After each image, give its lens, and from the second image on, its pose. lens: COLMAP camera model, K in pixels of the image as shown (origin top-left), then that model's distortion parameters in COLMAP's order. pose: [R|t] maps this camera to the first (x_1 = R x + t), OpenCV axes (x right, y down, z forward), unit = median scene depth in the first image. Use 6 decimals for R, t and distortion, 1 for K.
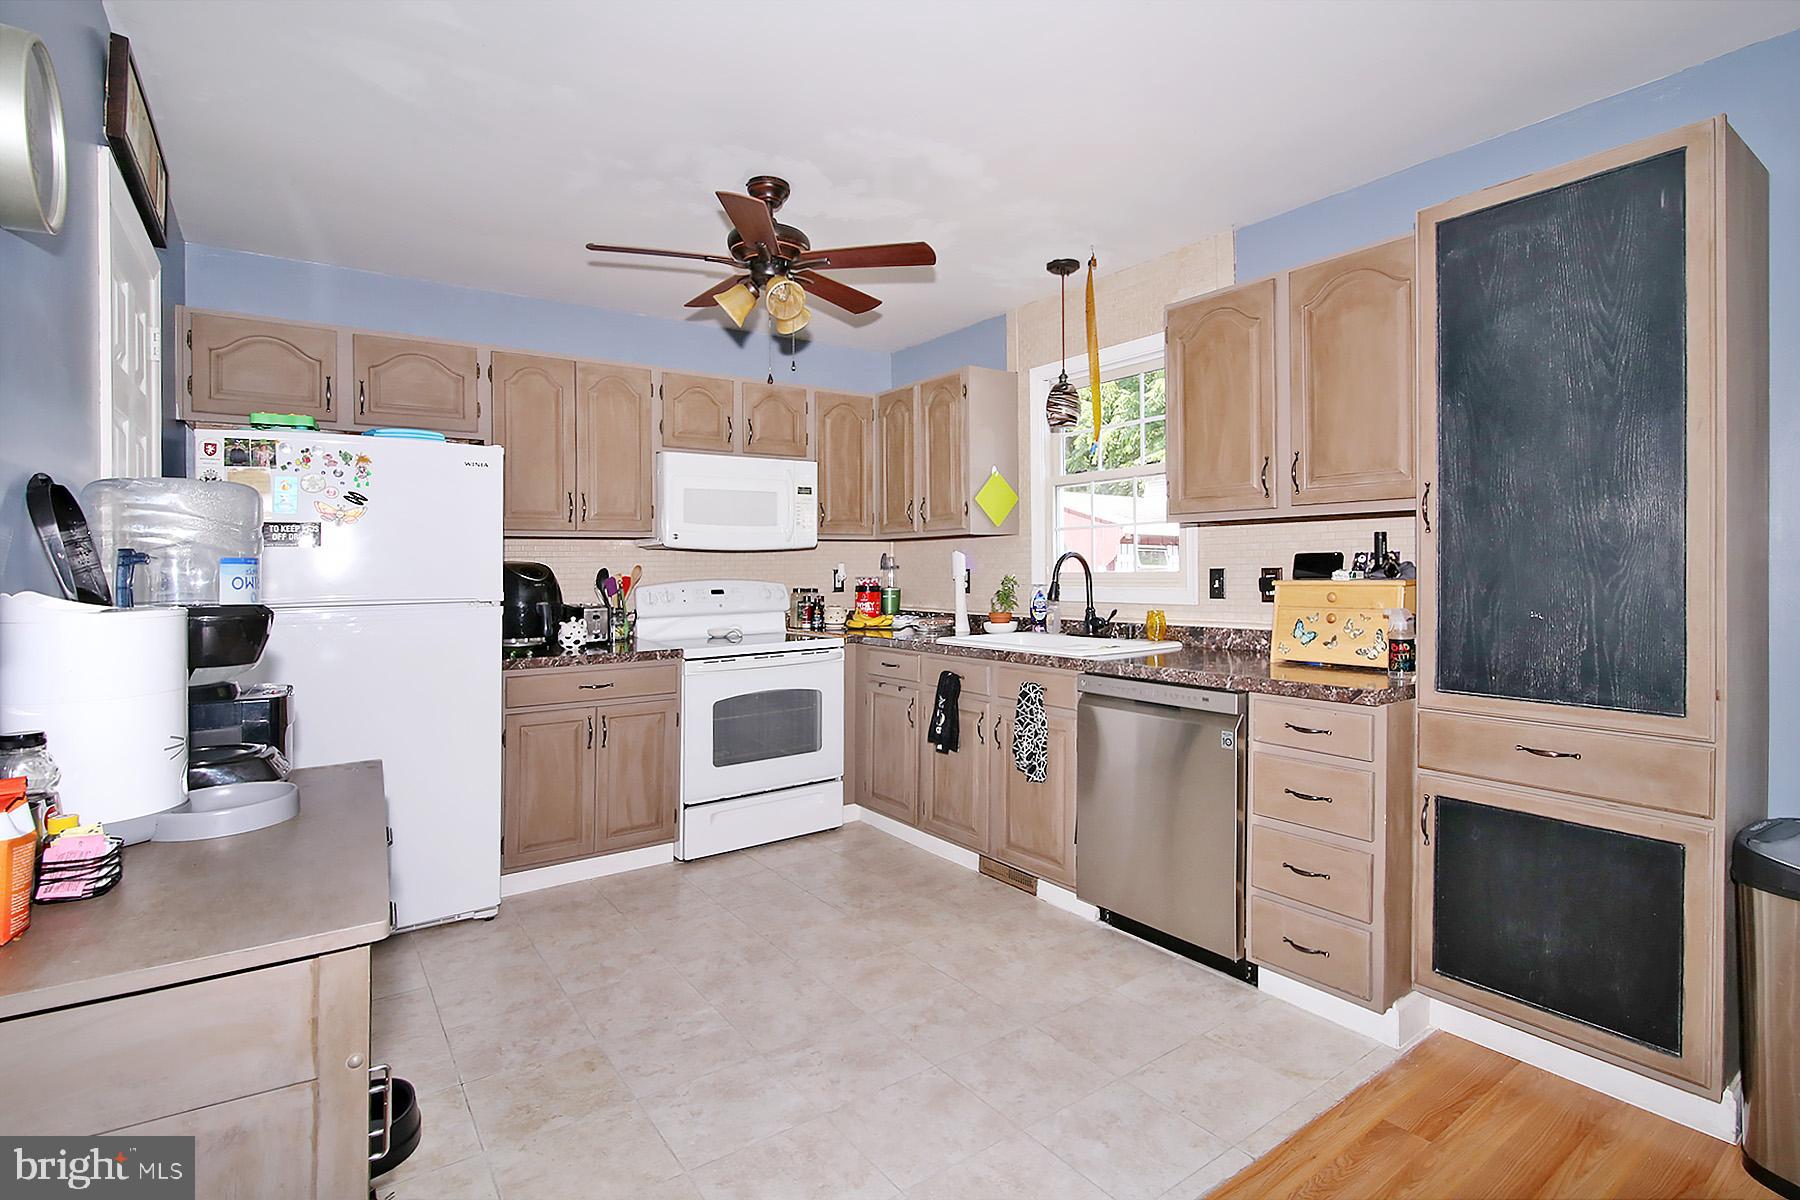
lens RADIAL K [[846.7, 0, 974.2], [0, 846.7, 581.7], [0, 0, 1]] dist [-0.005769, 0.002300]
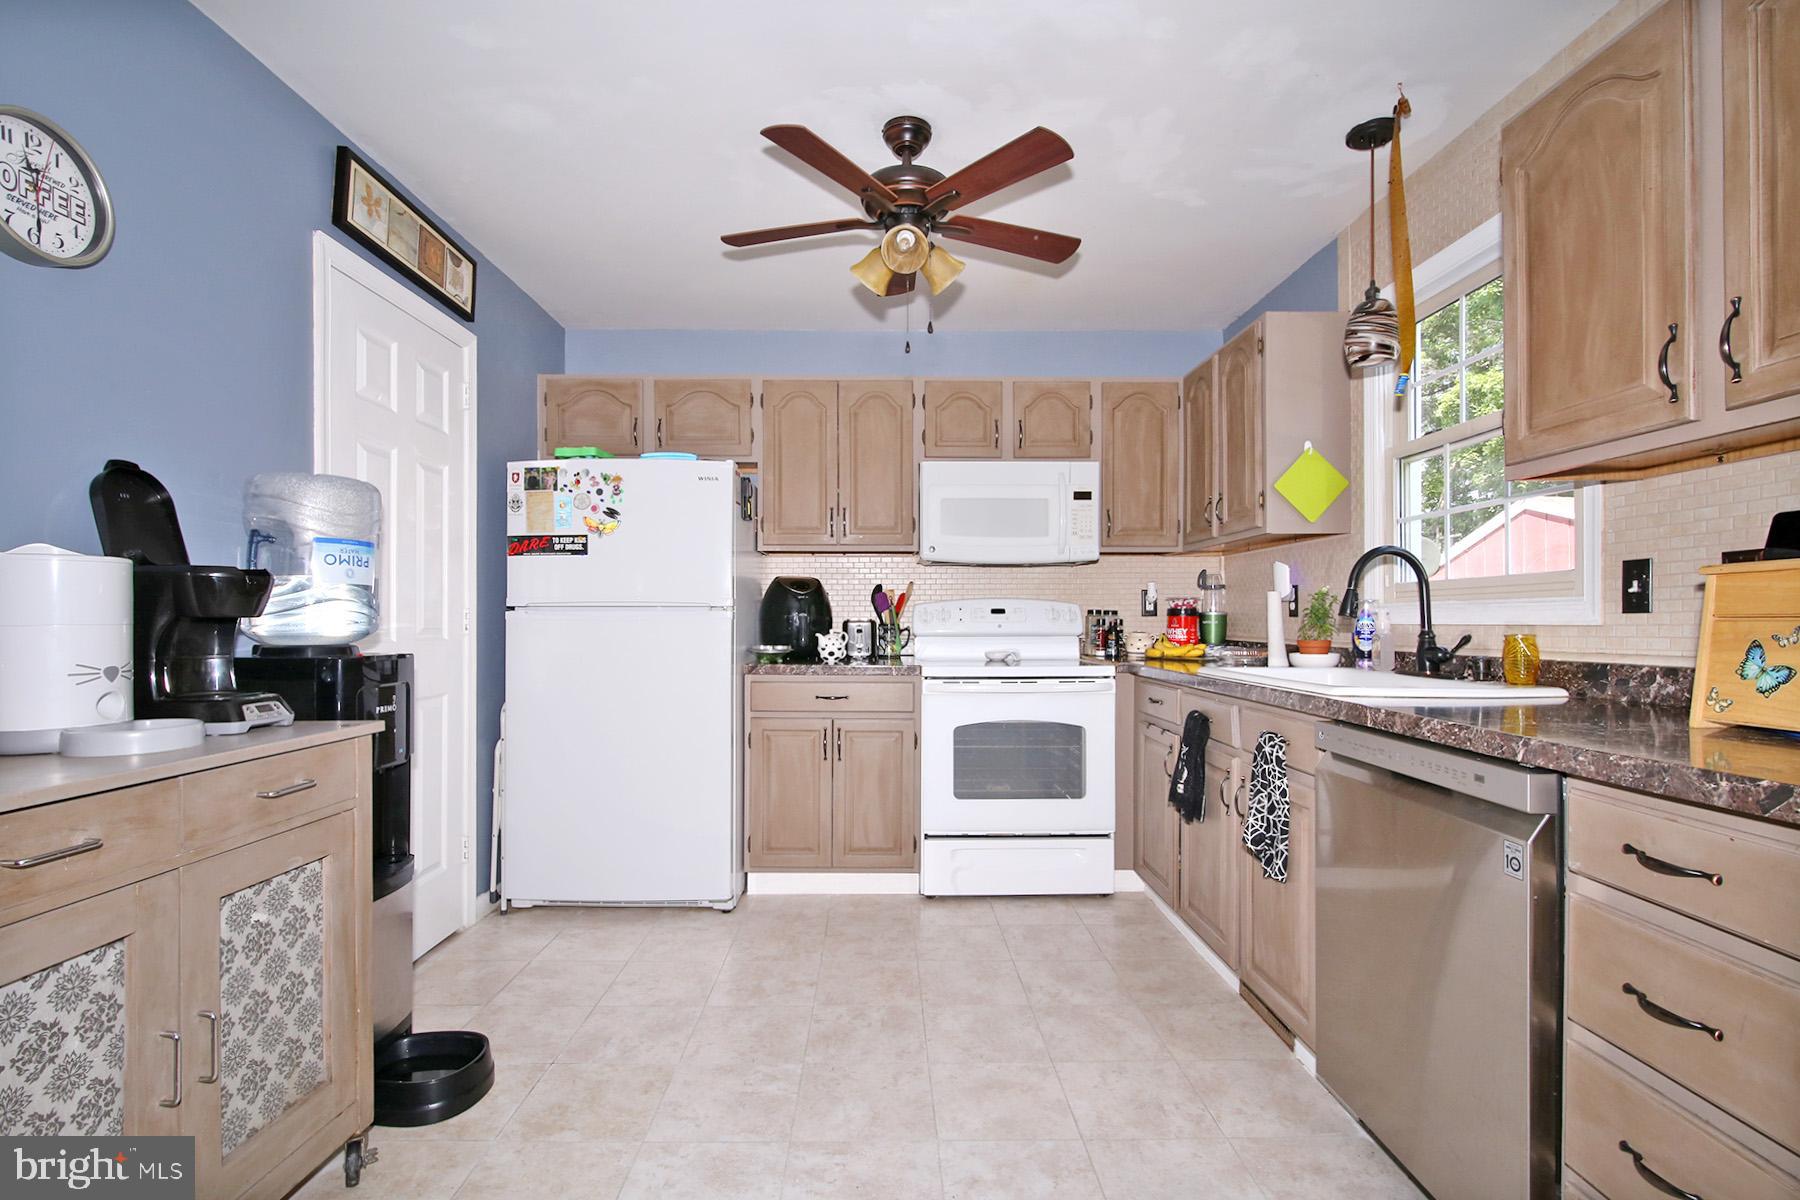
lens RADIAL K [[846.7, 0, 908.3], [0, 846.7, 594.5], [0, 0, 1]] dist [-0.005769, 0.002300]
pose [[0.808474, -0.004035, -0.588519, 0.210441], [-0.018725, 0.999294, -0.032575, 0.032728], [0.588234, 0.037356, 0.807827, 0.245292]]
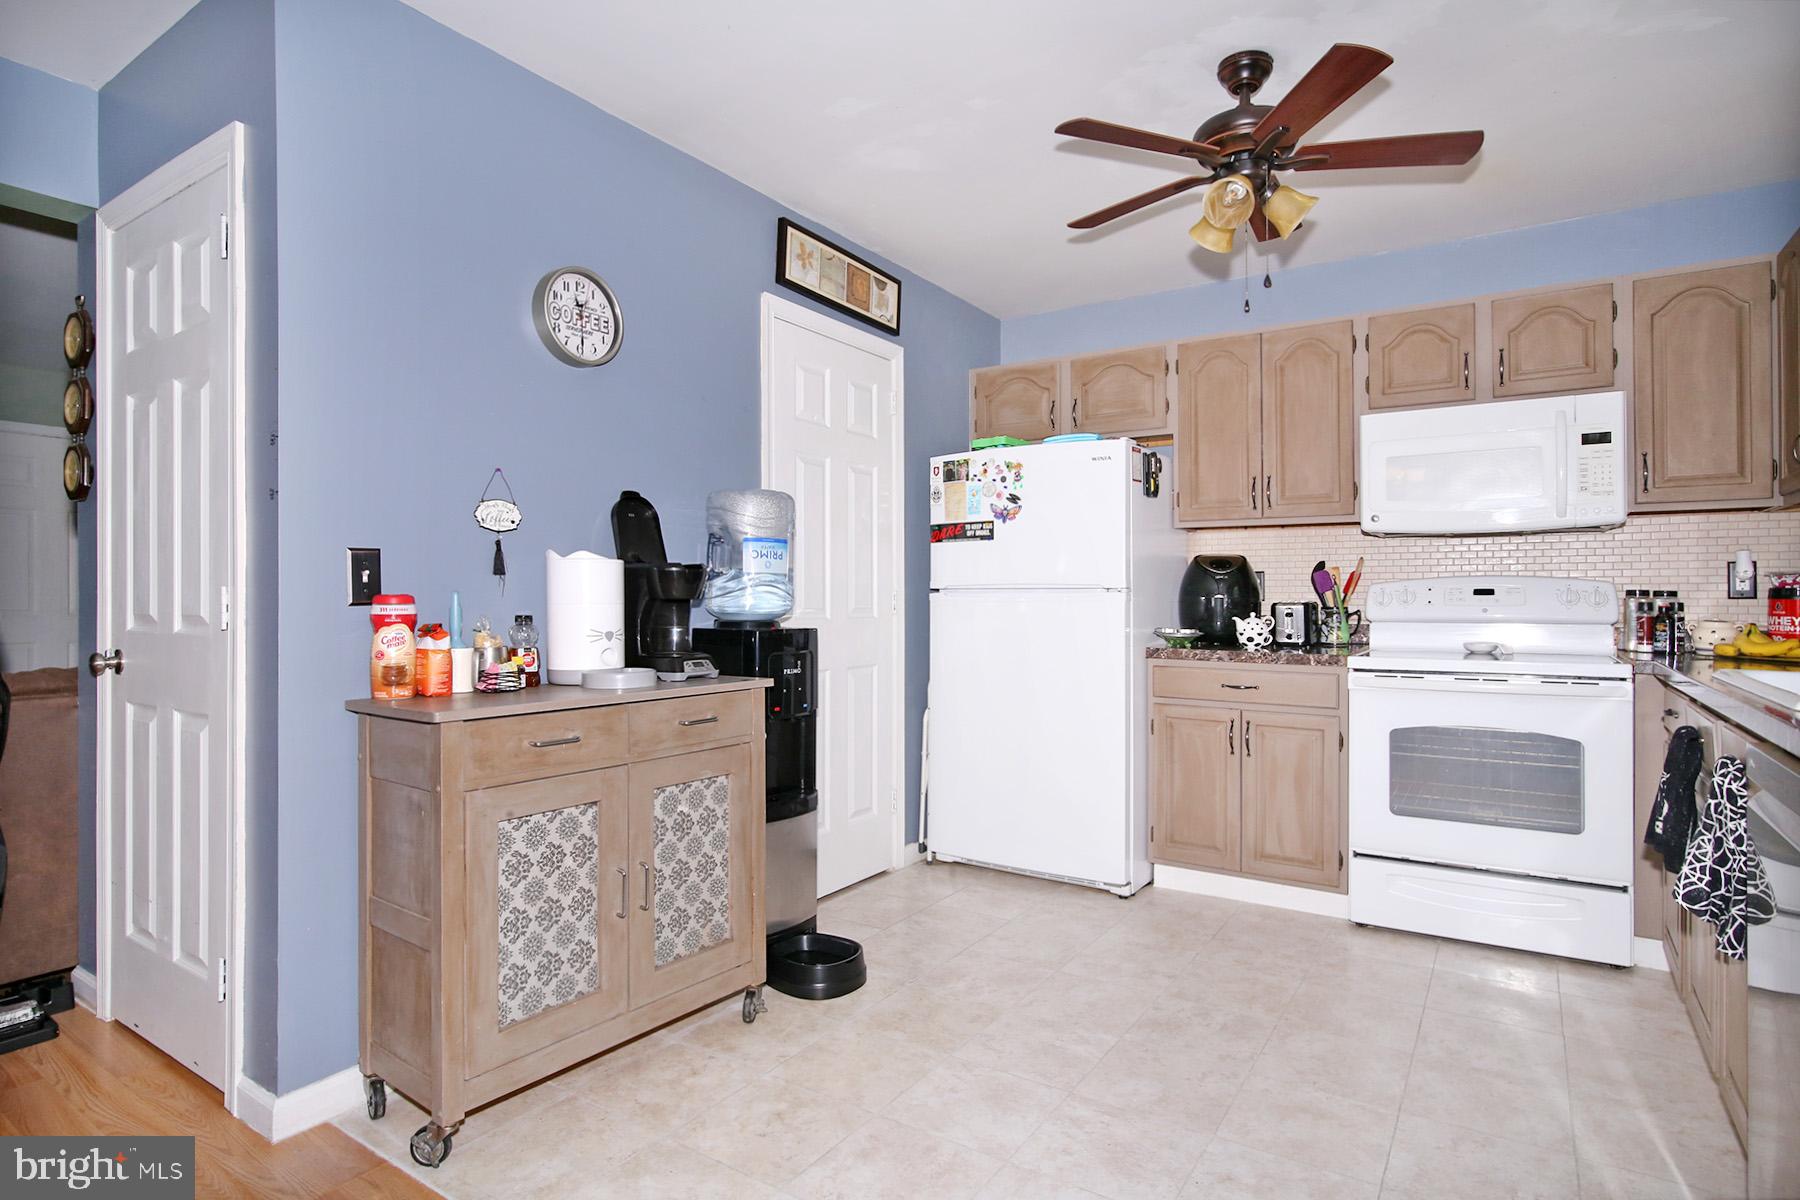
lens RADIAL K [[950.6, 0, 906.6], [0, 950.6, 595.1], [0, 0, 1]] dist [-0.015515, -0.001641]
pose [[0.341135, 0.009205, -0.939969, 0.383188], [-0.019676, 0.999803, 0.002650, 0.028973], [0.939808, 0.017591, 0.341249, 0.316278]]
